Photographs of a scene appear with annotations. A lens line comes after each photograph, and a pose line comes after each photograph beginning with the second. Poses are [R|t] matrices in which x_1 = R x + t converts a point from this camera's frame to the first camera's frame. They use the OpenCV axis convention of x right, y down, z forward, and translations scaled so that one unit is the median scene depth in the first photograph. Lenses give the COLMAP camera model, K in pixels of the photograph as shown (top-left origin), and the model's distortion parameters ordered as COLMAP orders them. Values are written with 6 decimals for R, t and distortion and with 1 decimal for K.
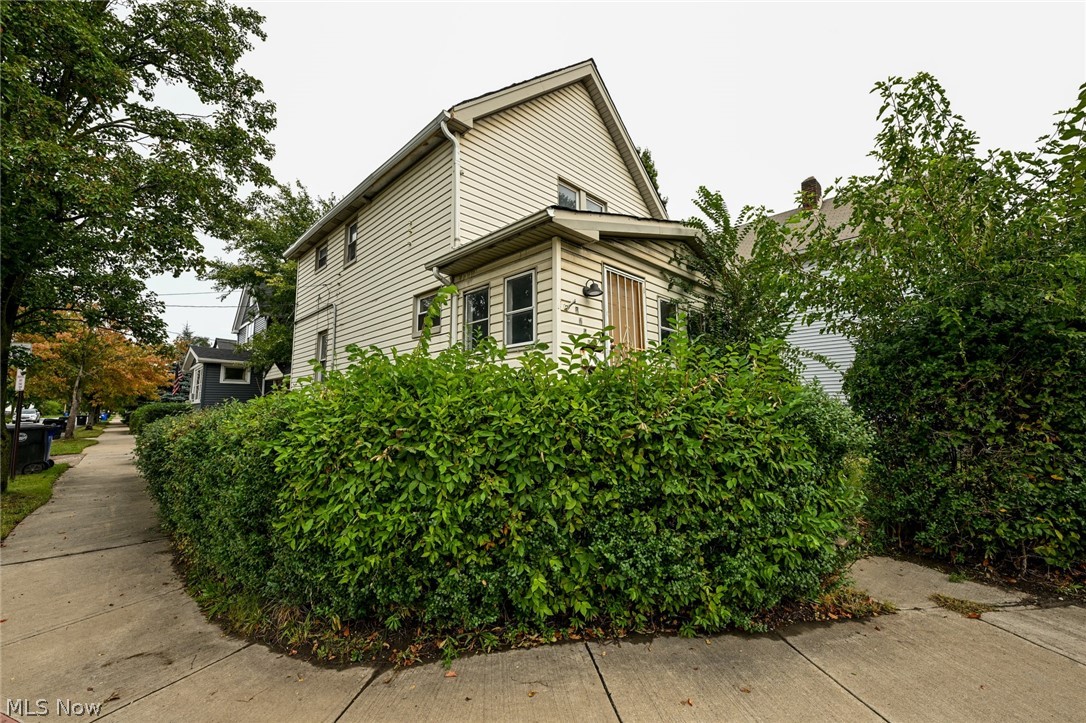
lens RADIAL K [[441.2, 0, 542.4], [0, 441.2, 358.8], [0, 0, 1]] dist [-0.000298, -0.000011]
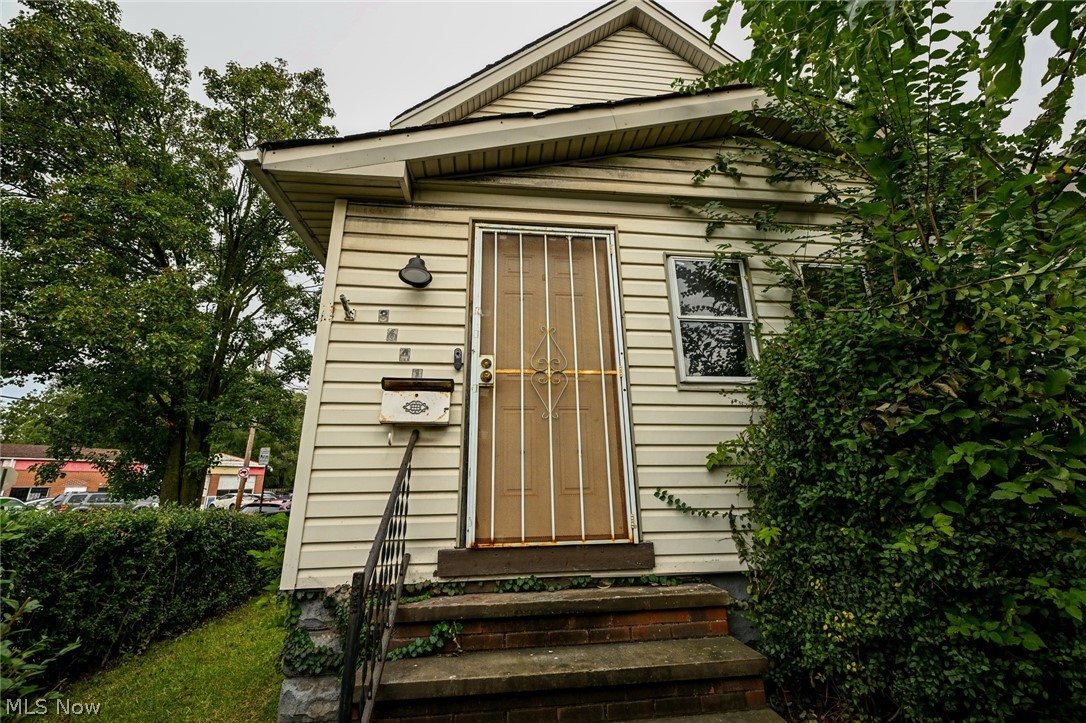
lens RADIAL K [[430.5, 0, 543.8], [0, 430.5, 363.5], [0, 0, 1]] dist [-0.002176, -0.000126]
pose [[0.778813, -0.180573, -0.600703, 0.437117], [0.081137, 0.978623, -0.188982, 0.046221], [0.621987, 0.098442, 0.776815, 0.616380]]
